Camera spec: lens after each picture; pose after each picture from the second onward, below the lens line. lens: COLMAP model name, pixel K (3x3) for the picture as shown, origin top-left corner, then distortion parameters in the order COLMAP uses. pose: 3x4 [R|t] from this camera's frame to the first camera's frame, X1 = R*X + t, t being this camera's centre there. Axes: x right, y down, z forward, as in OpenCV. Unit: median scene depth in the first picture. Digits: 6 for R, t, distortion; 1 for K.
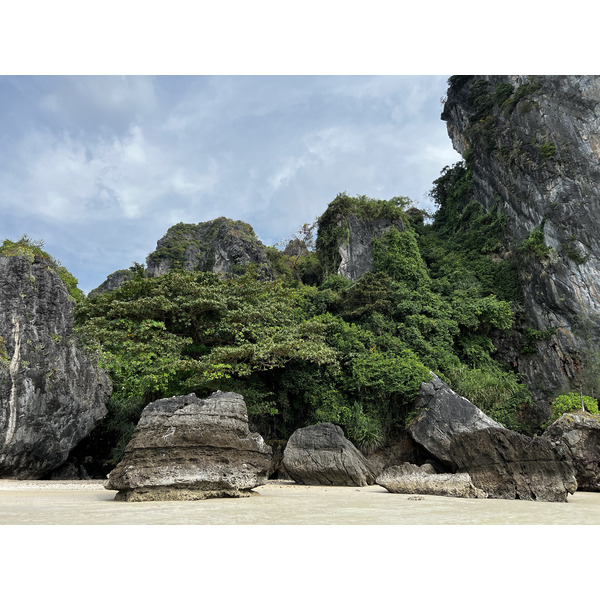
lens RADIAL K [[445.4, 0, 301.3], [0, 445.4, 301.9], [0, 0, 1]] dist [0.042037, -0.047750]
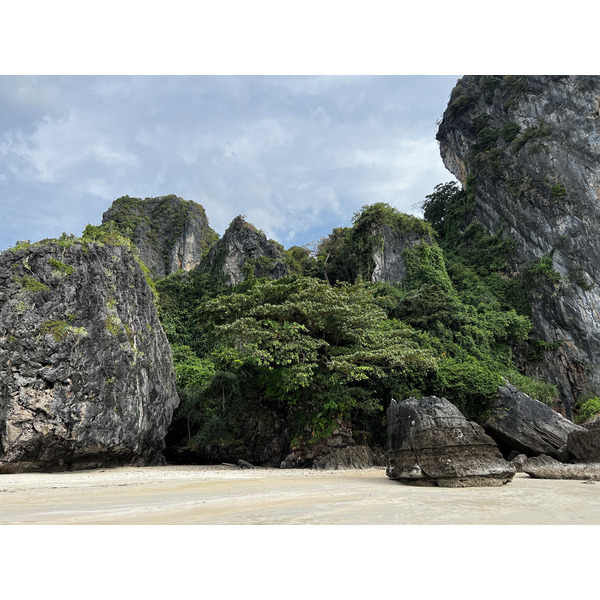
lens RADIAL K [[445.4, 0, 297.5], [0, 445.4, 298.2], [0, 0, 1]] dist [0.042037, -0.047750]
pose [[0.979460, 0.068864, 0.189516, -0.344743], [-0.073928, 0.997067, 0.019776, -0.026759], [-0.187599, -0.033380, 0.981678, -0.048234]]
